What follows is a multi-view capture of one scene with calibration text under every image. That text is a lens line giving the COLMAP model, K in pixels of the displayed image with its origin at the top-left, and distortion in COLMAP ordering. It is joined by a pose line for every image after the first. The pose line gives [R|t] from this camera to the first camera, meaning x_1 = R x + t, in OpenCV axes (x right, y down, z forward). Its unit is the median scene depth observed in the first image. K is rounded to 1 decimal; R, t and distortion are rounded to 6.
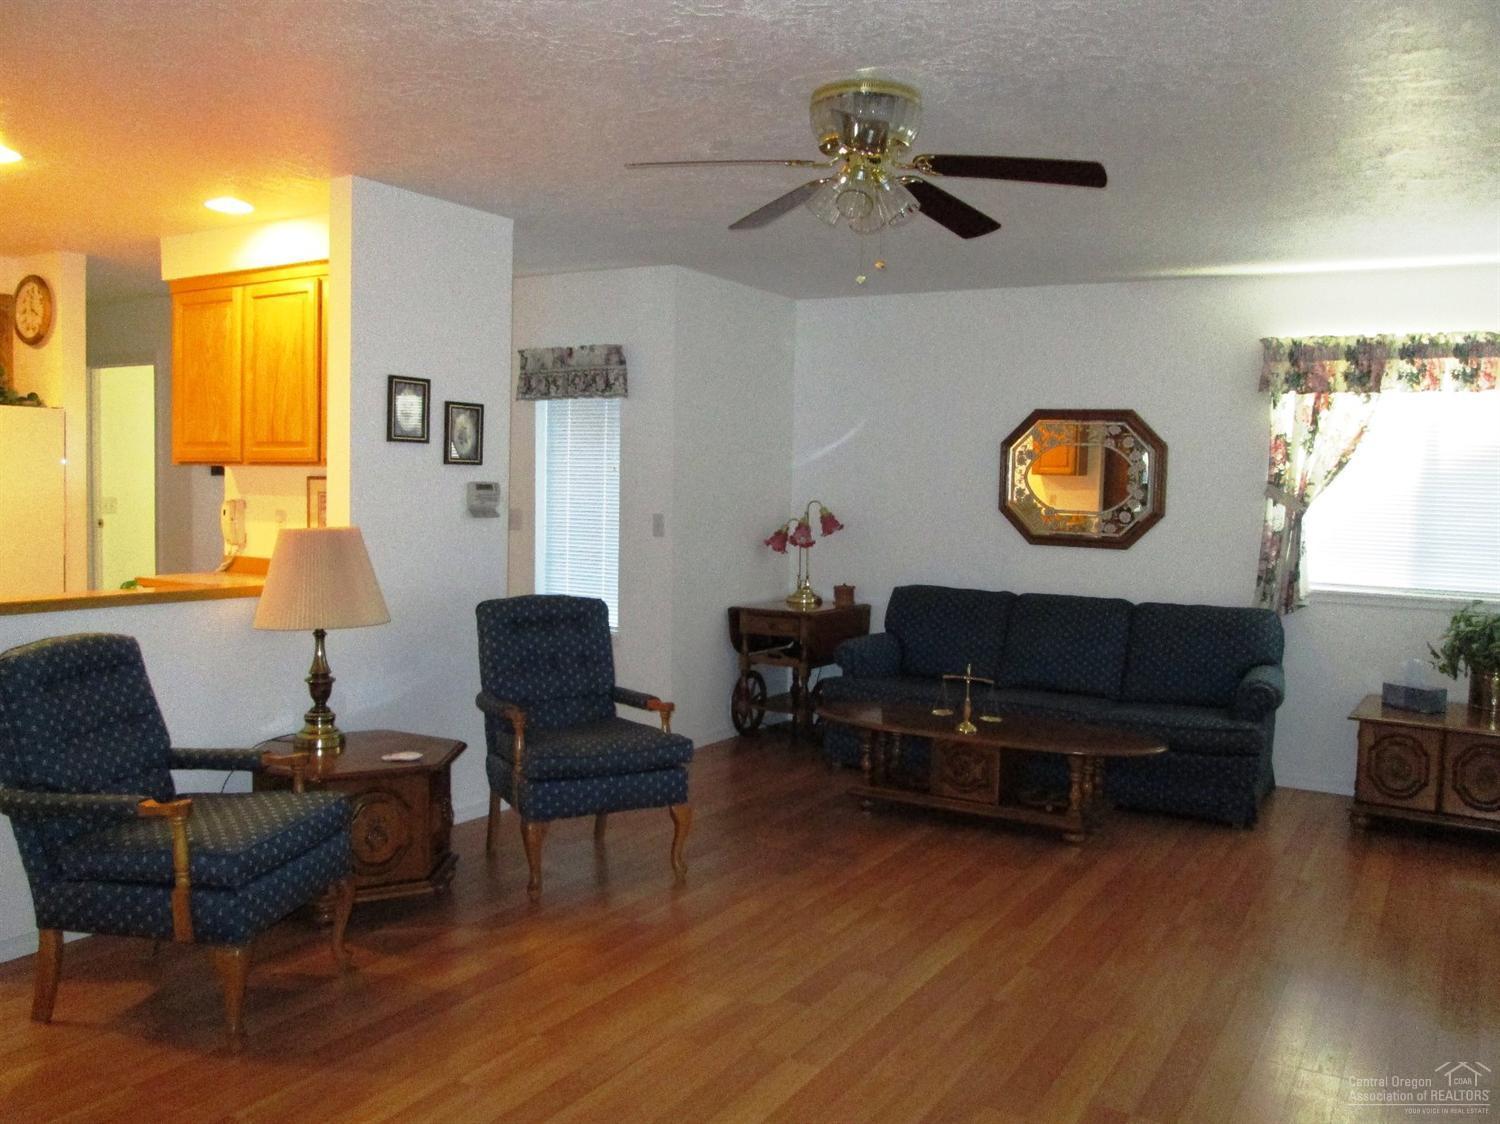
lens RADIAL K [[1247.1, 0, 775.6], [0, 1247.1, 553.2], [0, 0, 1]] dist [-0.047251, 0.019696]
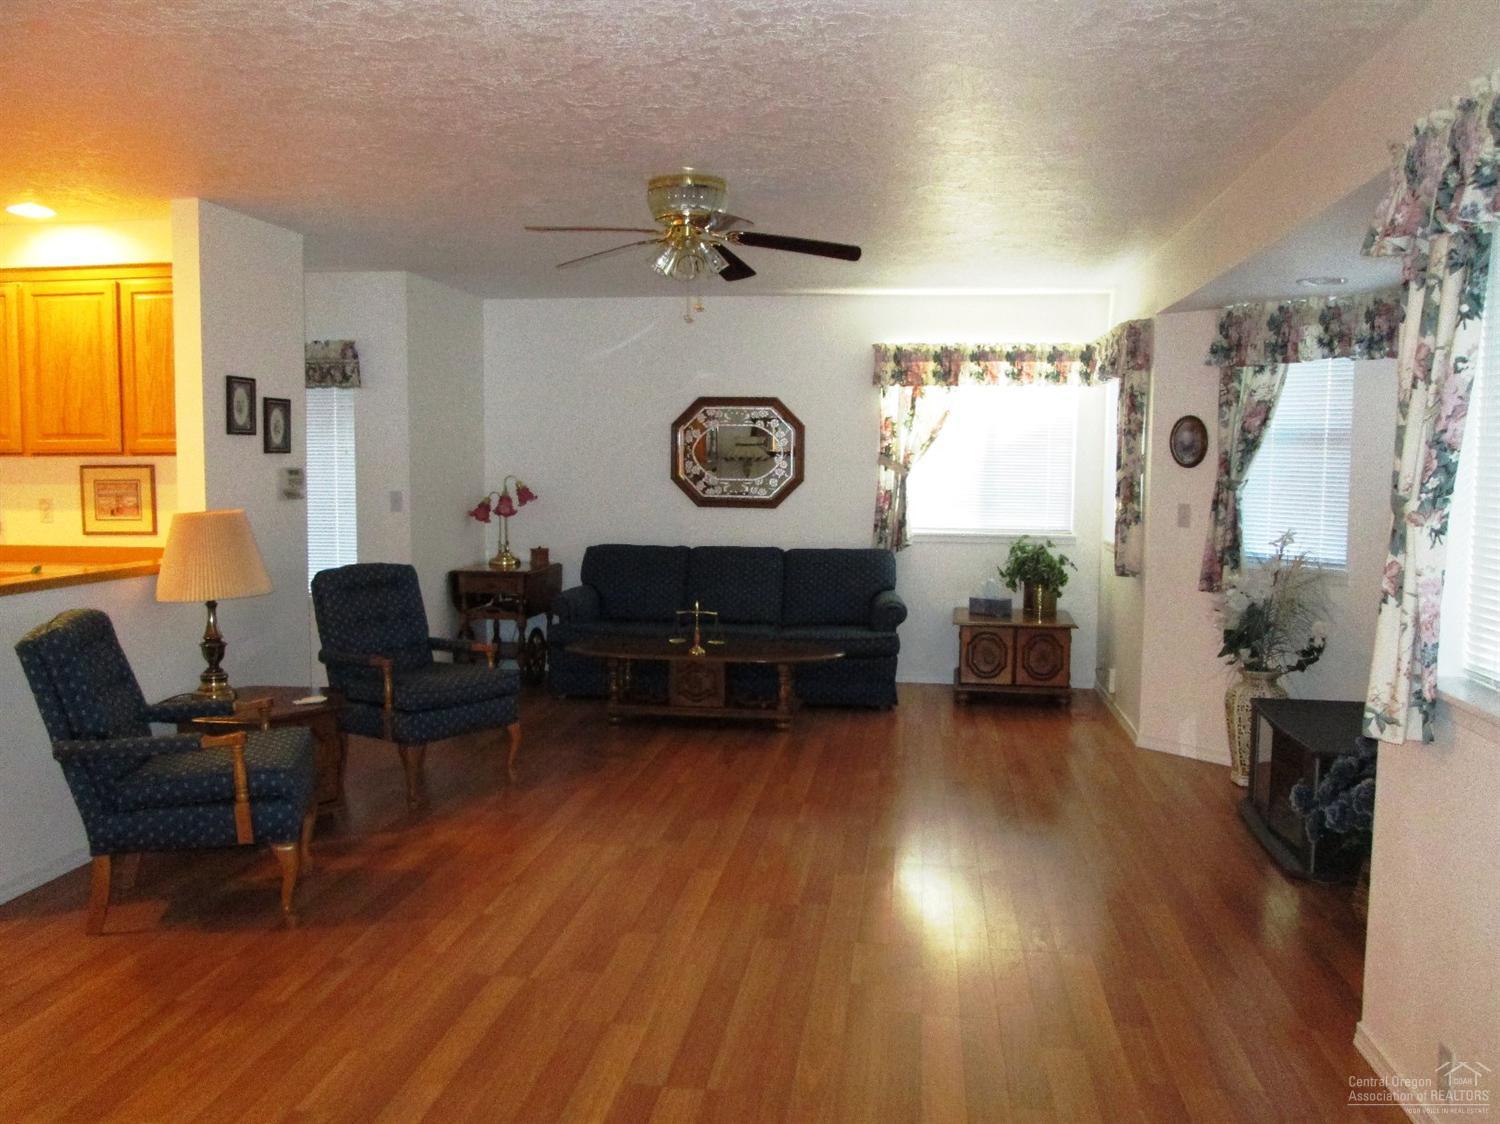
lens RADIAL K [[1247.1, 0, 775.6], [0, 1247.1, 553.2], [0, 0, 1]] dist [-0.047251, 0.019696]
pose [[0.919090, -0.048936, 0.390997, -0.247353], [0.038237, 0.998652, 0.035109, -0.001804], [-0.392188, -0.017317, 0.919722, -0.193650]]
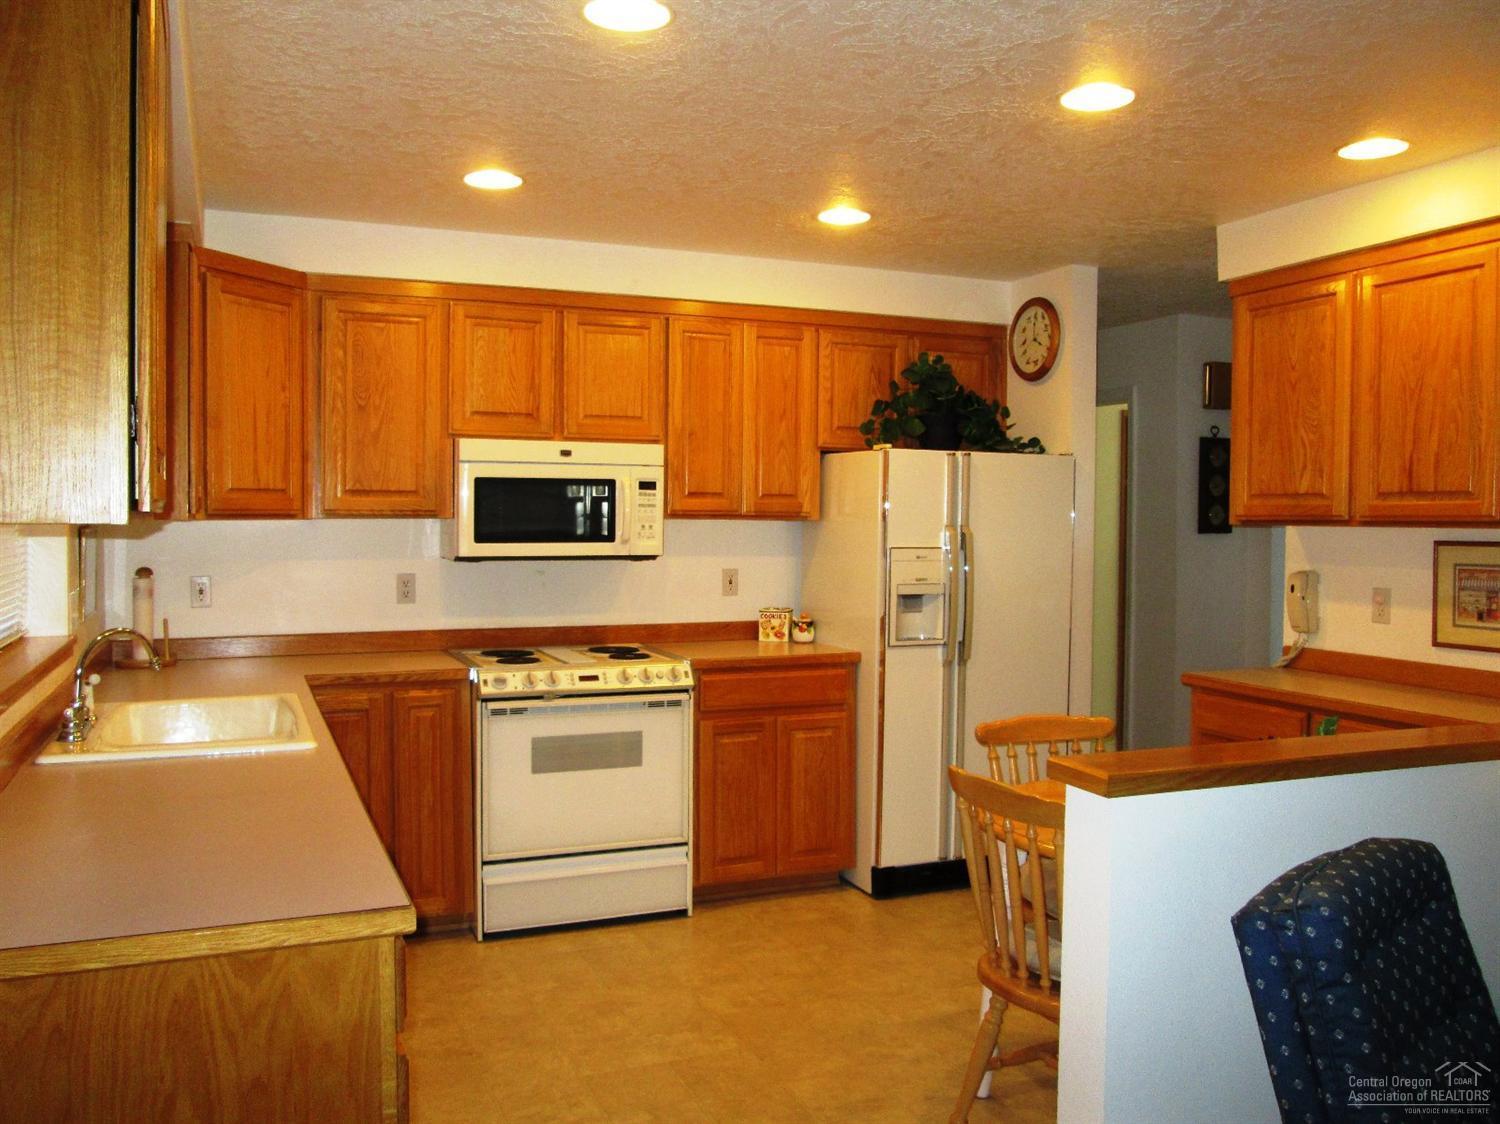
lens RADIAL K [[1247.4, 0, 745.7], [0, 1247.4, 549.8], [0, 0, 1]] dist [-0.024856, 0.003558]
pose [[0.803764, 0.003298, -0.594939, -0.276179], [-0.025319, 0.999268, -0.028667, -0.027627], [0.594409, 0.038105, 0.803260, 0.220826]]
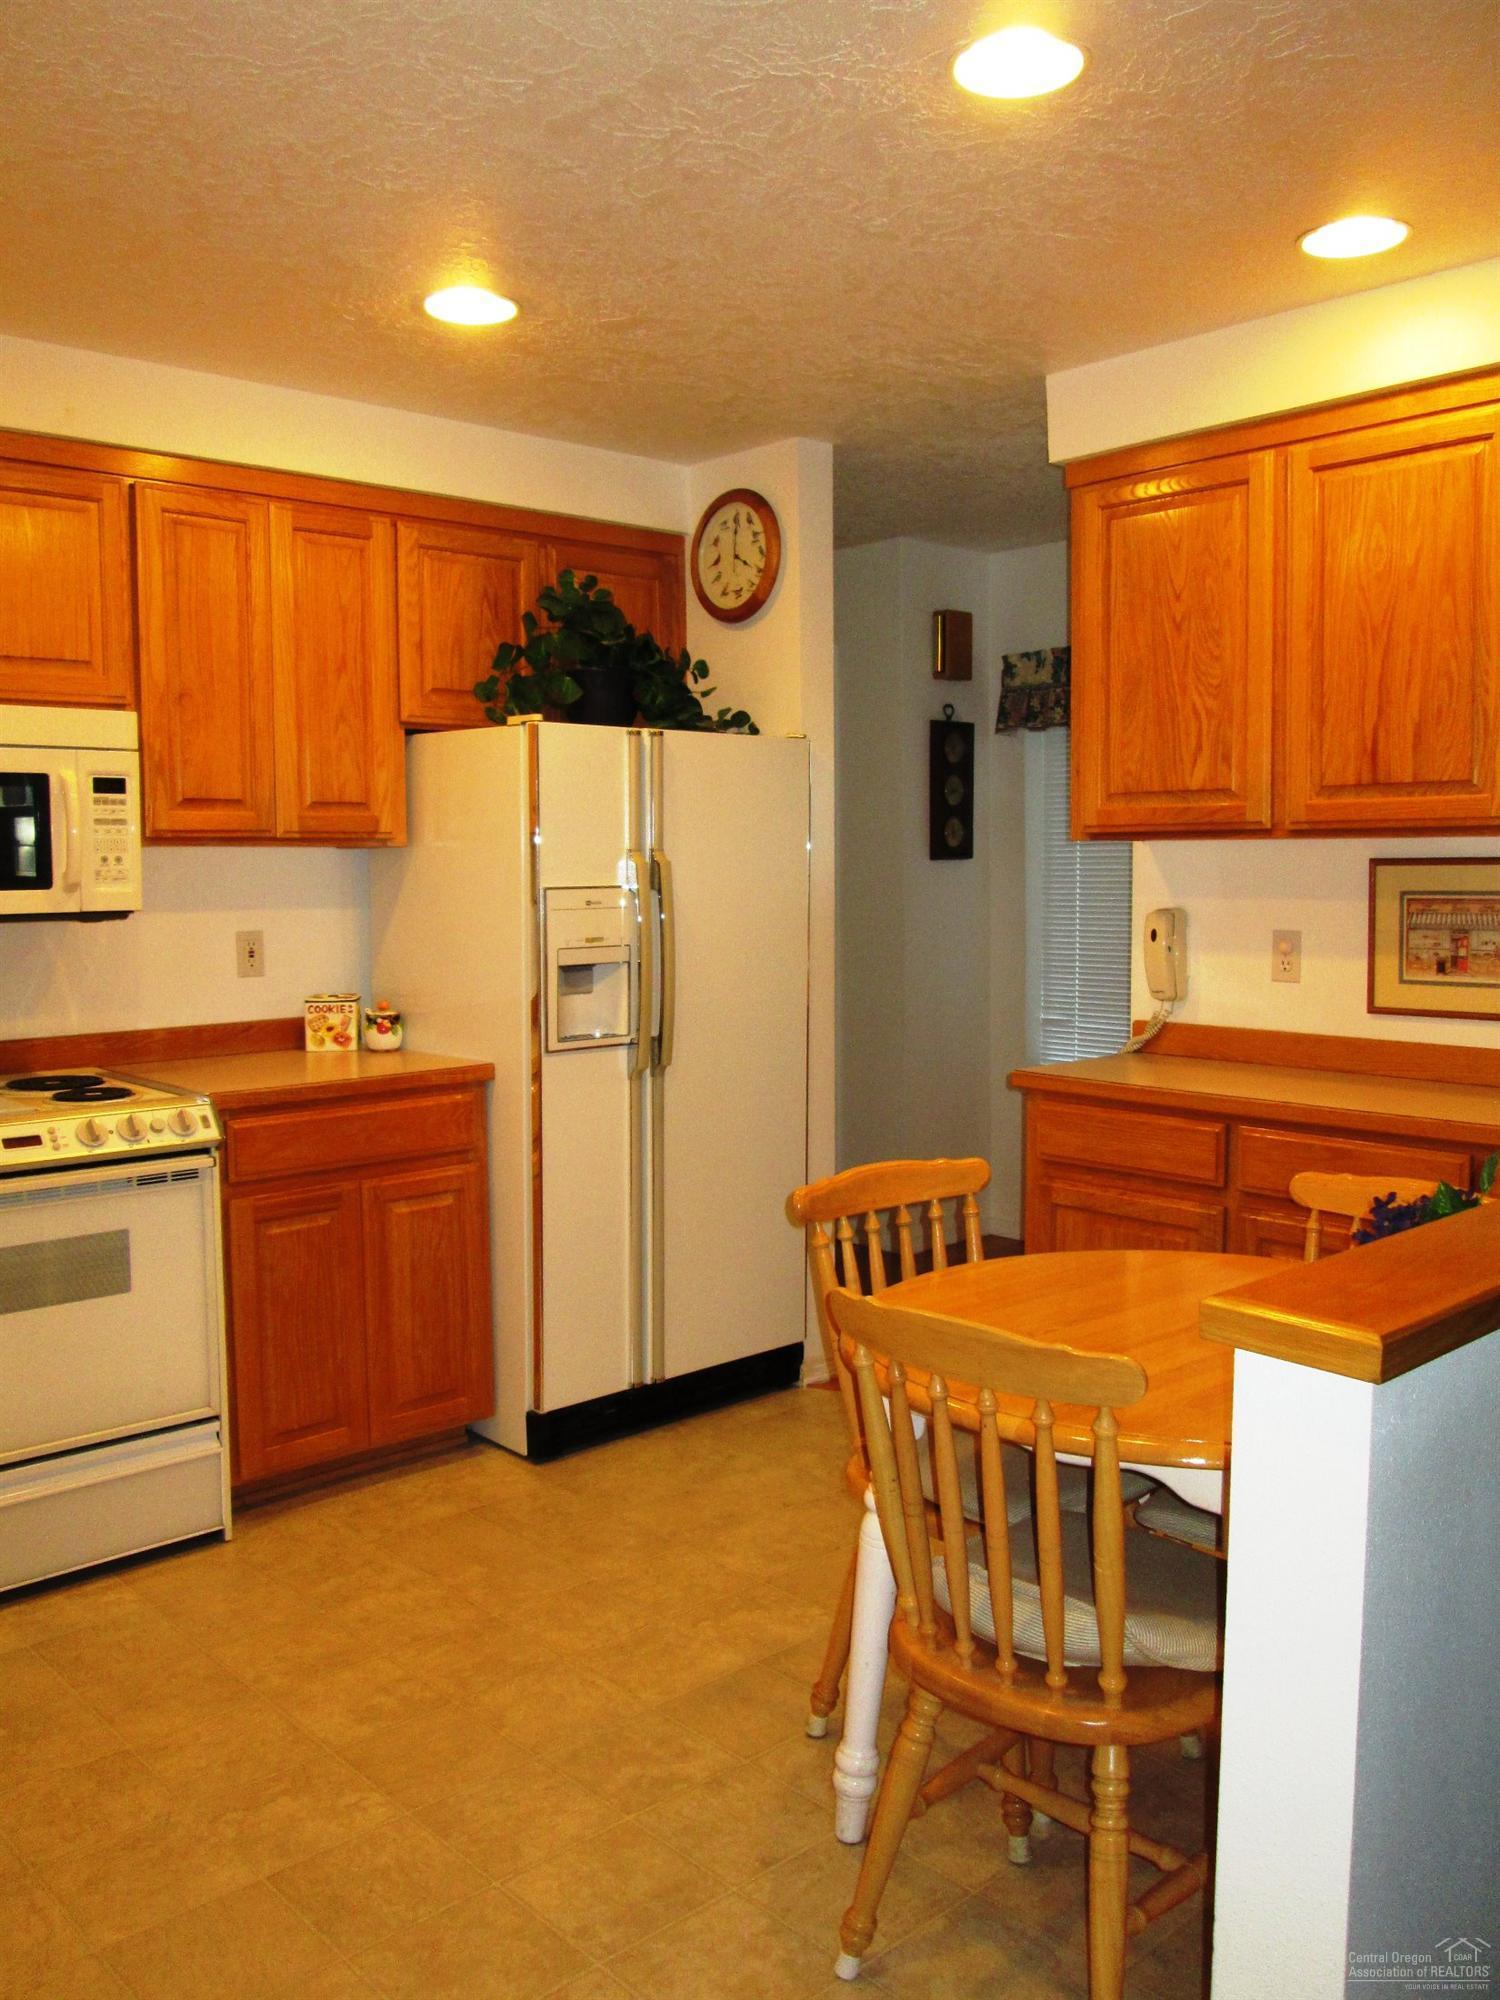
lens RADIAL K [[1663.2, 0, 728.1], [0, 1663.2, 986.1], [0, 0, 1]] dist [-0.024856, 0.003558]
pose [[0.954875, -0.002395, -0.296999, -0.423857], [0.009281, 0.999720, 0.021778, -0.029781], [0.296864, -0.023552, 0.954629, 0.329871]]
